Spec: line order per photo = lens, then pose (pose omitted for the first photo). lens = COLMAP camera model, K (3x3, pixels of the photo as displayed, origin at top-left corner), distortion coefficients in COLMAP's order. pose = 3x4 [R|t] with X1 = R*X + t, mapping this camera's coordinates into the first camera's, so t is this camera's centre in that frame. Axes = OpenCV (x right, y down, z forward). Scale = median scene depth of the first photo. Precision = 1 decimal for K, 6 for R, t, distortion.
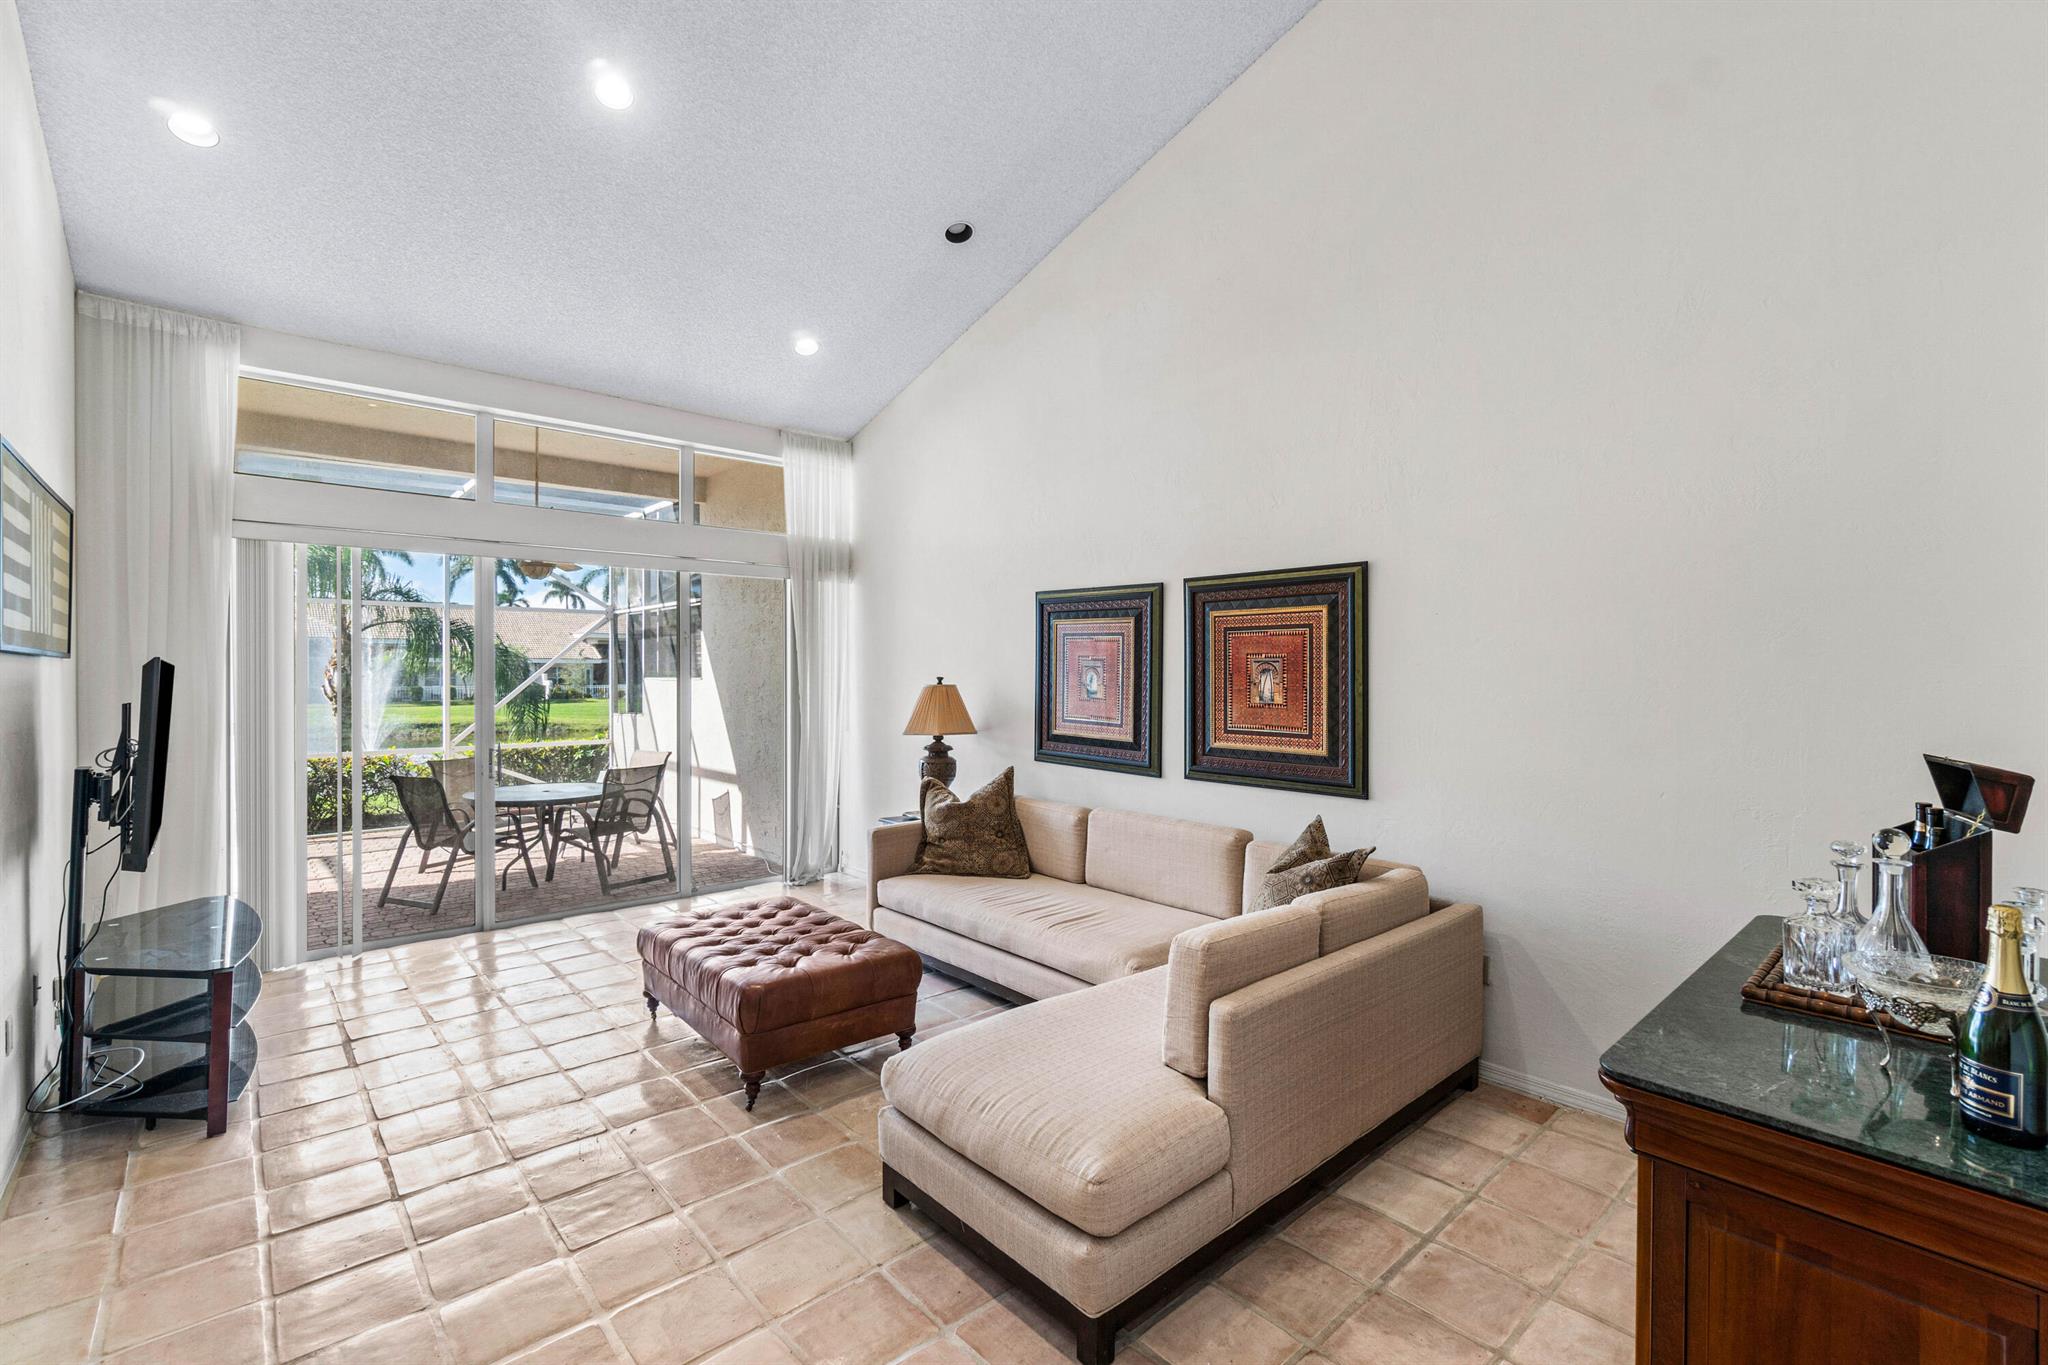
lens RADIAL K [[902.9, 0, 1031.3], [0, 902.9, 674.1], [0, 0, 1]] dist [0.001158, 0.000117]
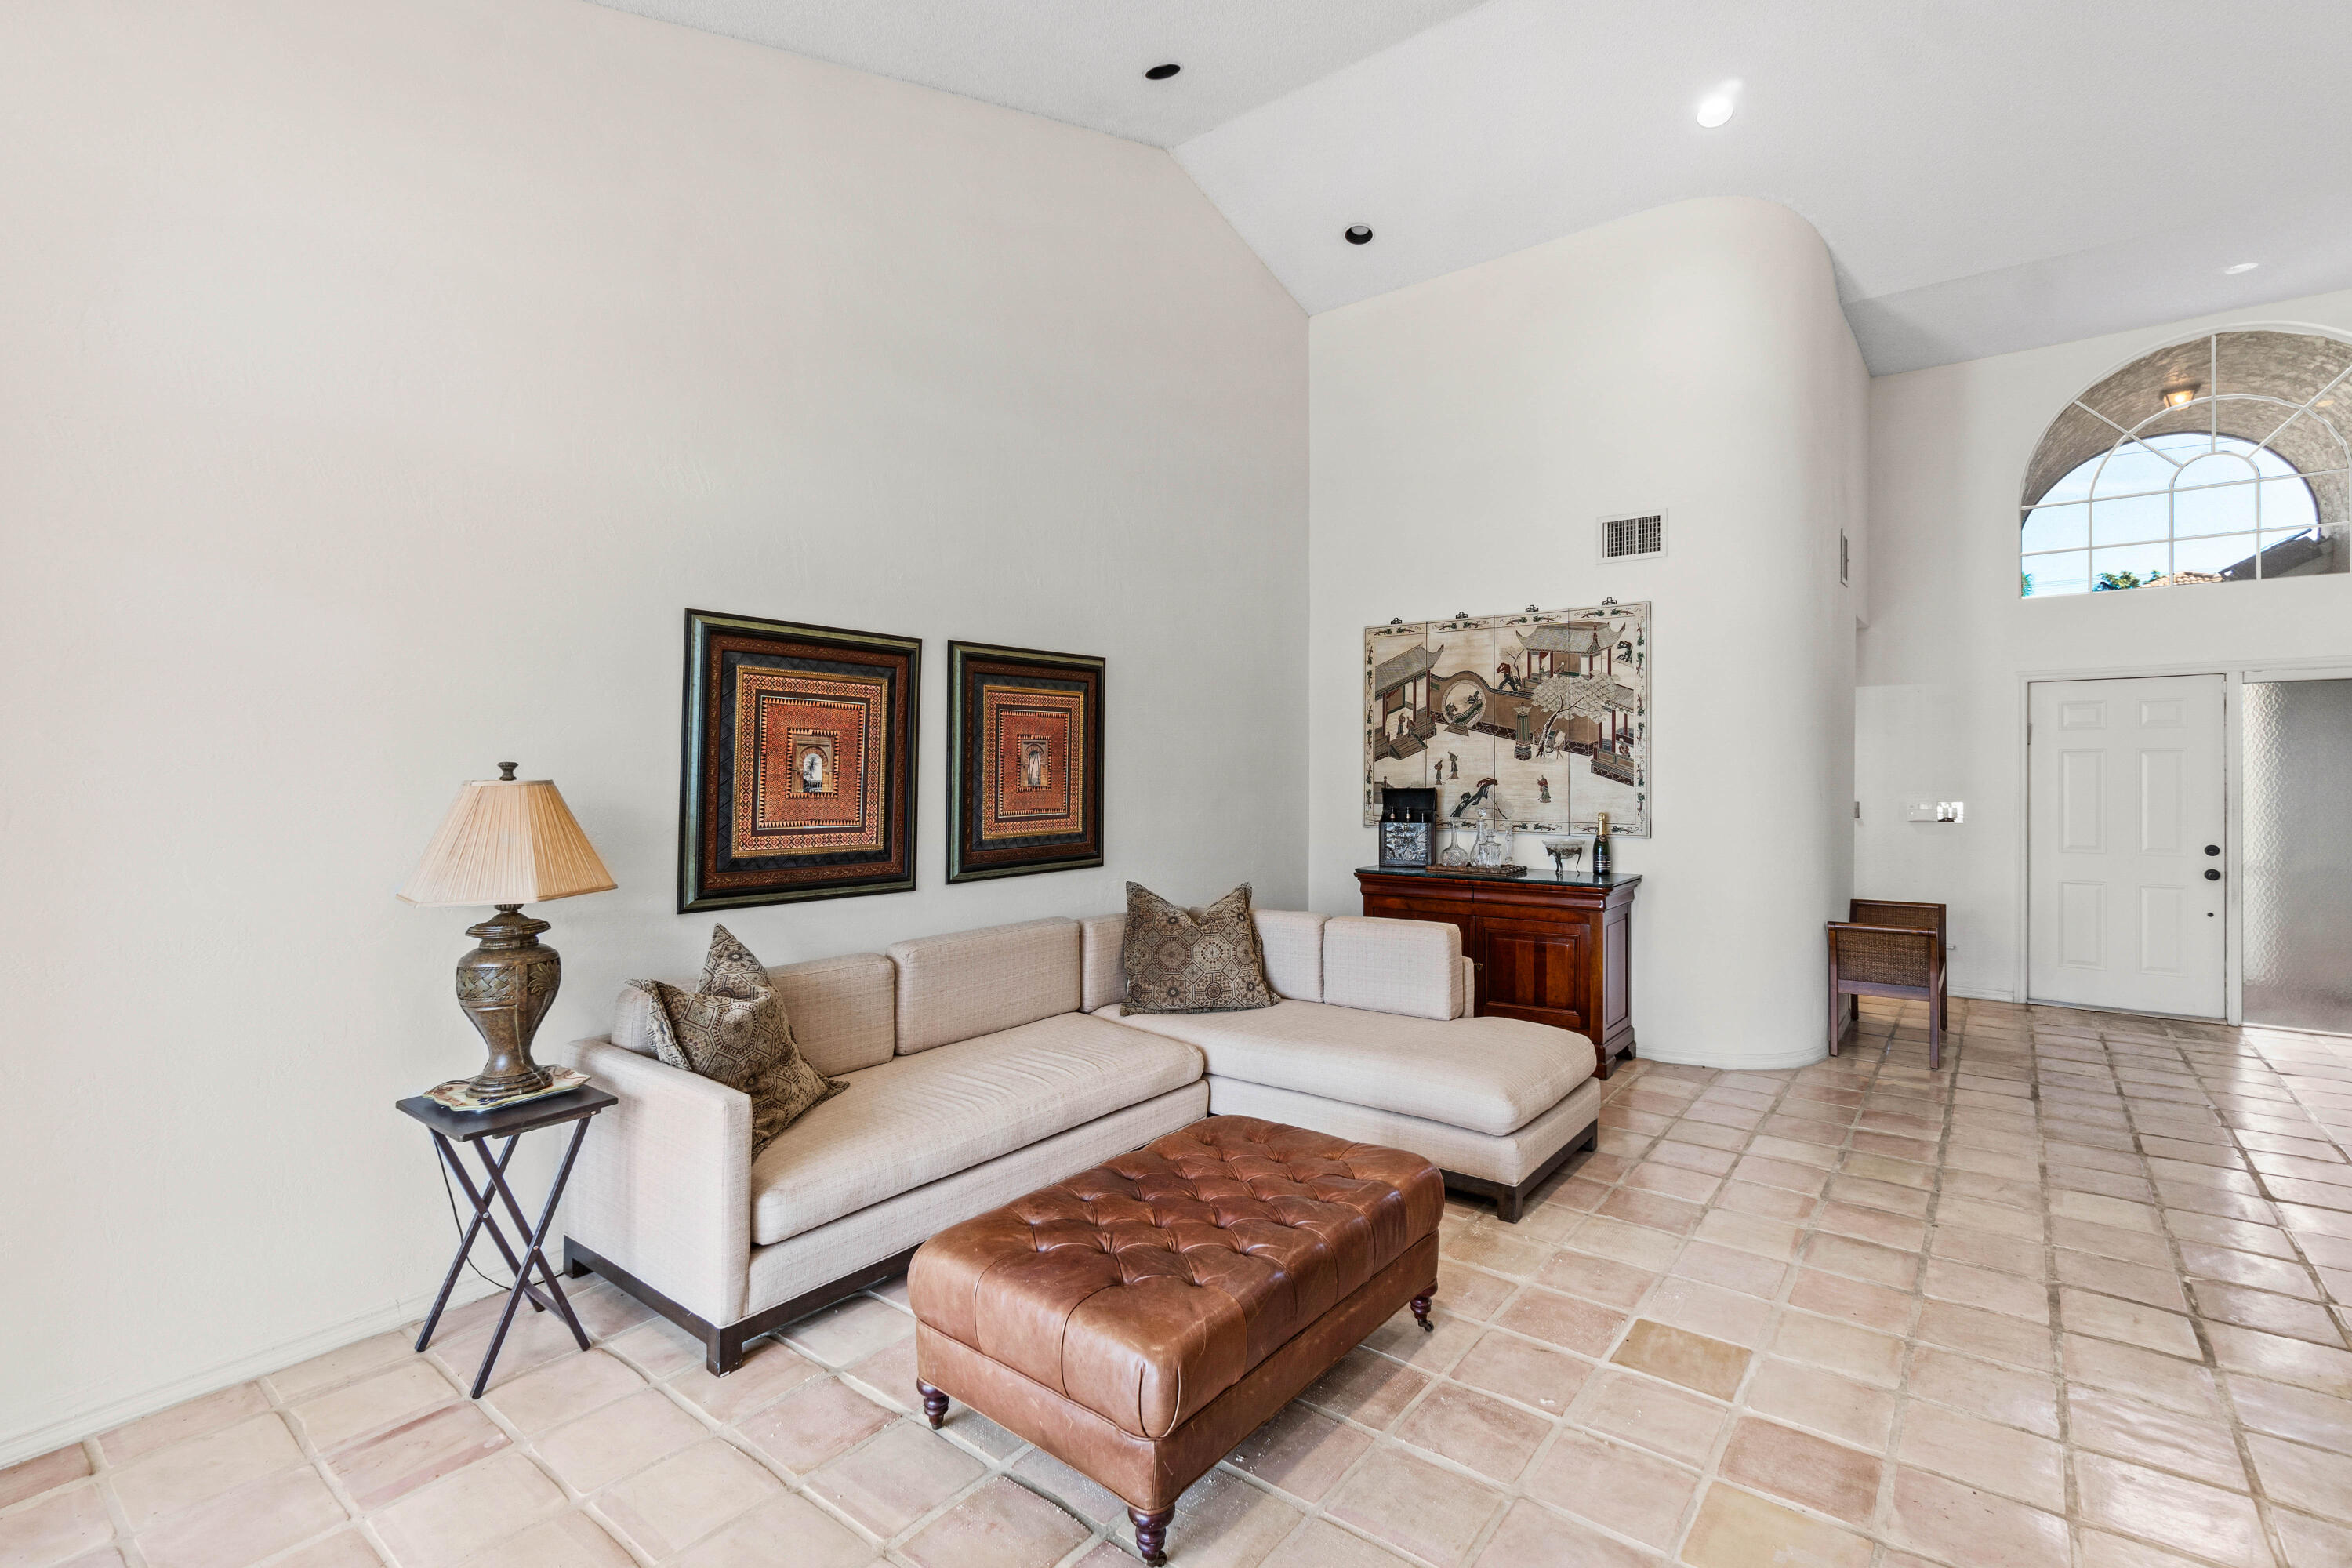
lens RADIAL K [[1036.9, 0, 1184.3], [0, 1036.9, 774.4], [0, 0, 1]] dist [0.001158, 0.000117]
pose [[-0.187735, -0.017833, 0.982058, -0.759472], [-0.000172, 0.999836, 0.018123, -0.000730], [-0.982220, 0.003233, -0.187707, 0.924877]]
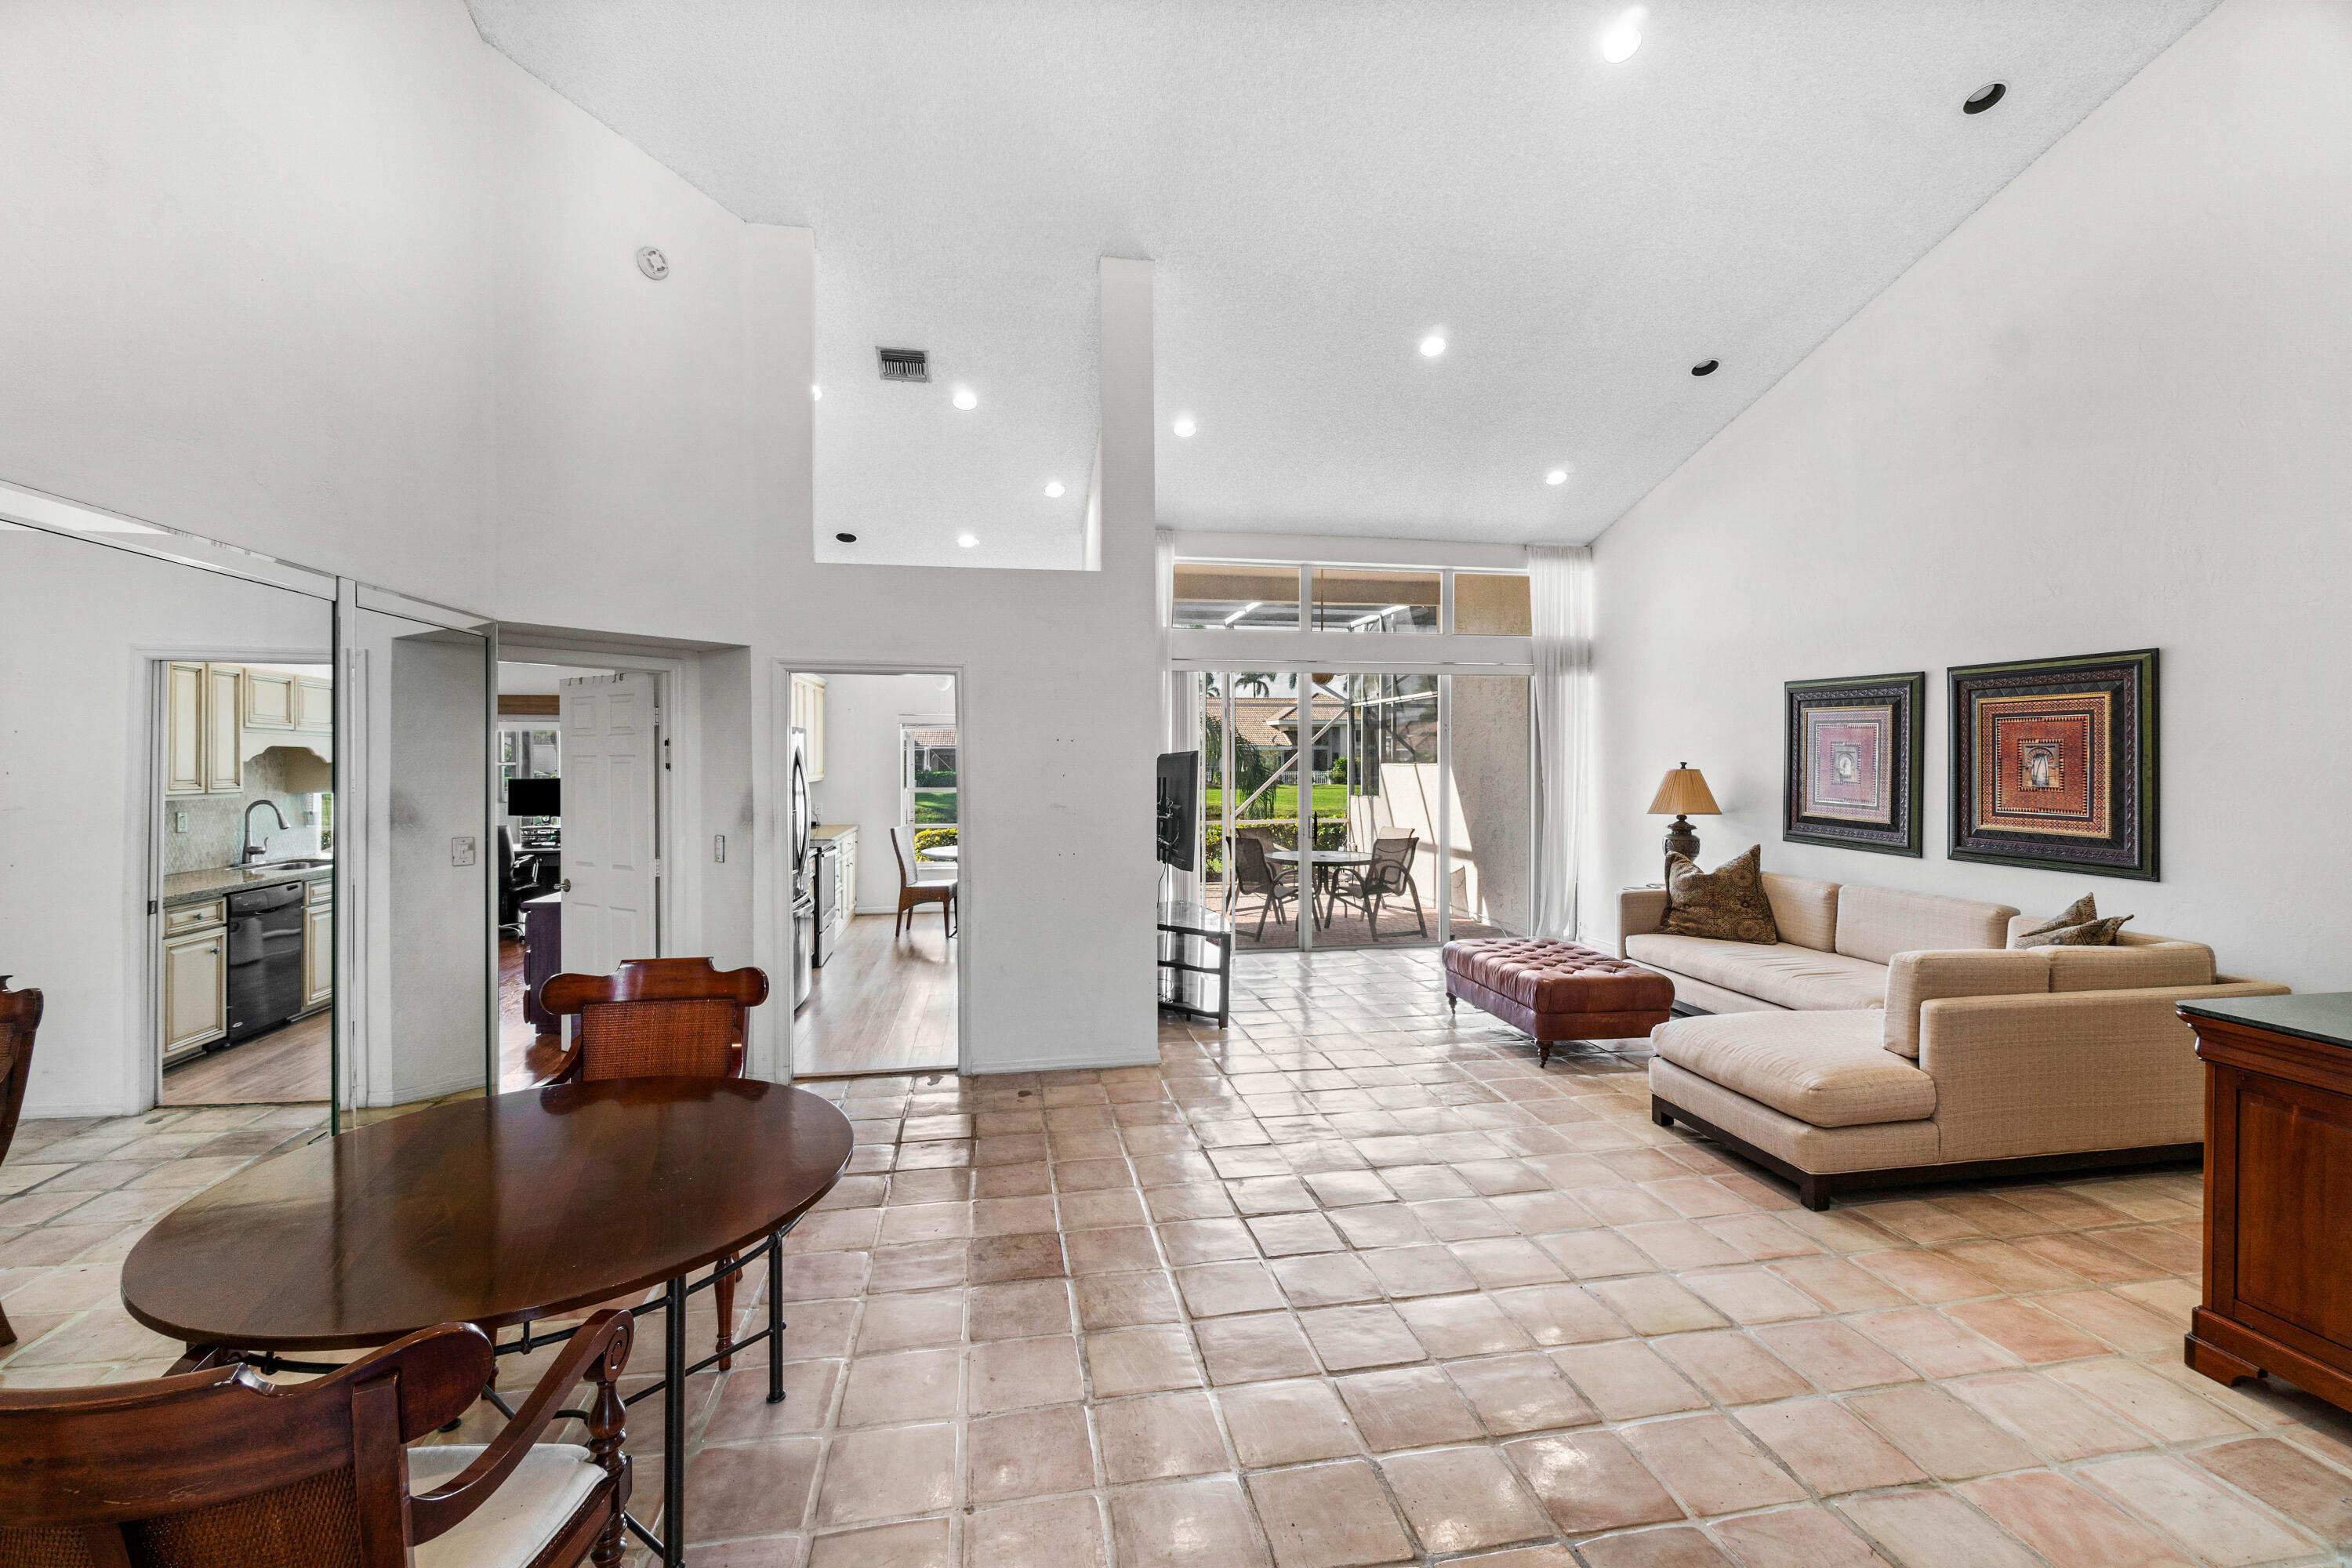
lens RADIAL K [[1019.5, 0, 1180.1], [0, 1019.5, 765.1], [0, 0, 1]] dist [0.001084, 0.000978]
pose [[0.856068, 0.002013, -0.516860, 0.018692], [0.000211, 0.999991, 0.004244, 0.001767], [0.516864, -0.003742, 0.856060, -0.448670]]
